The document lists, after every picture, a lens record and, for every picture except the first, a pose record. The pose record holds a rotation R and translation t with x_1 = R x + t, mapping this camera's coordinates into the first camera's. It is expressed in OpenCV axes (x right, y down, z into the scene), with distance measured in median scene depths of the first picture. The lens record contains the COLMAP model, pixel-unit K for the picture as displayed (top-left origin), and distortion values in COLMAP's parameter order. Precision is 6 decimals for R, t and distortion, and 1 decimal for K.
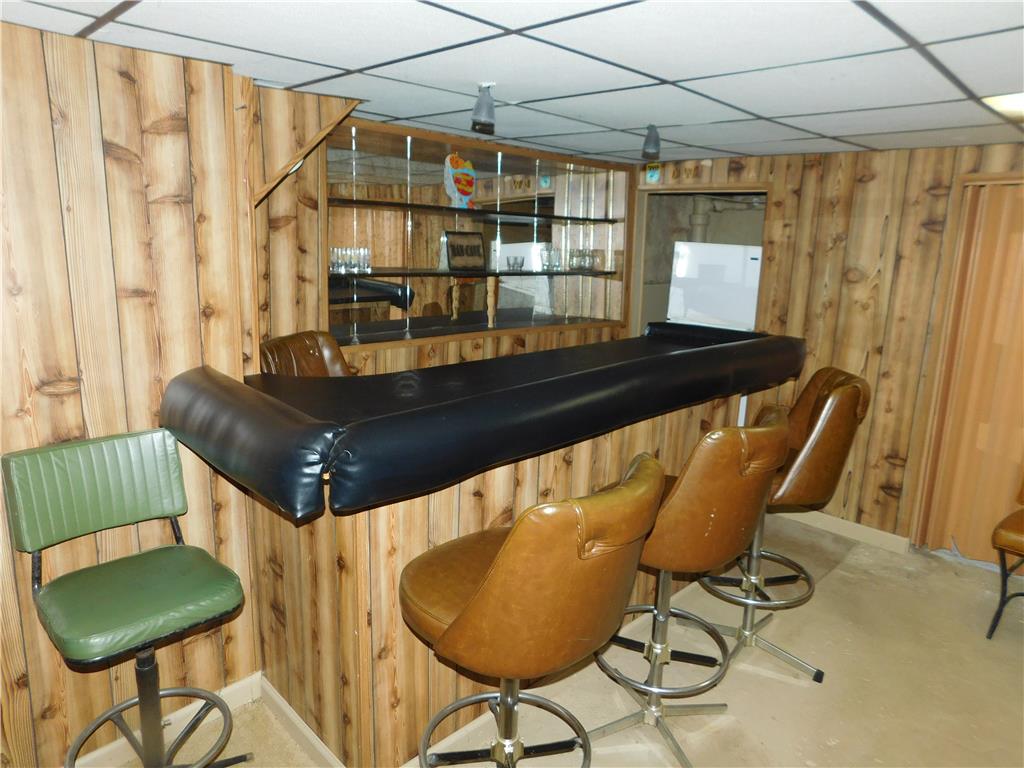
lens RADIAL K [[674.0, 0, 512.7], [0, 674.0, 382.1], [0, 0, 1]] dist [-0.012697, 0.002591]
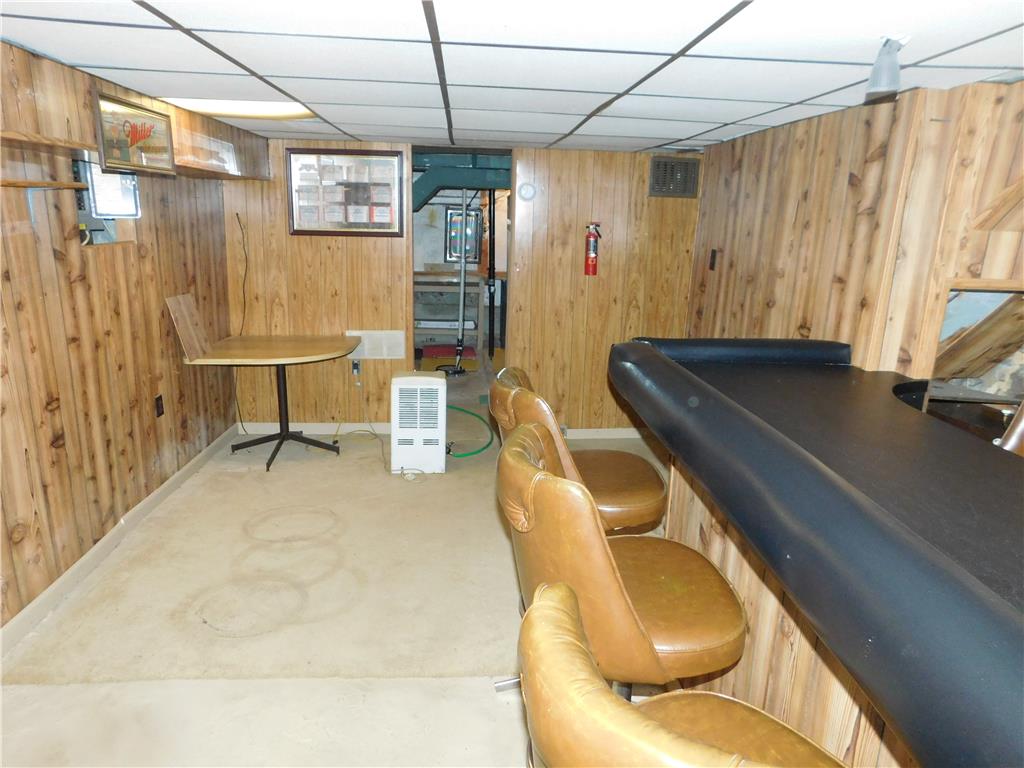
lens RADIAL K [[674.0, 0, 512.7], [0, 674.0, 386.4], [0, 0, 1]] dist [-0.012697, 0.002591]
pose [[-0.659529, 0.141616, -0.738218, 0.948088], [-0.209824, 0.908370, 0.361716, -0.294164], [0.721800, 0.393458, -0.569382, 1.391623]]
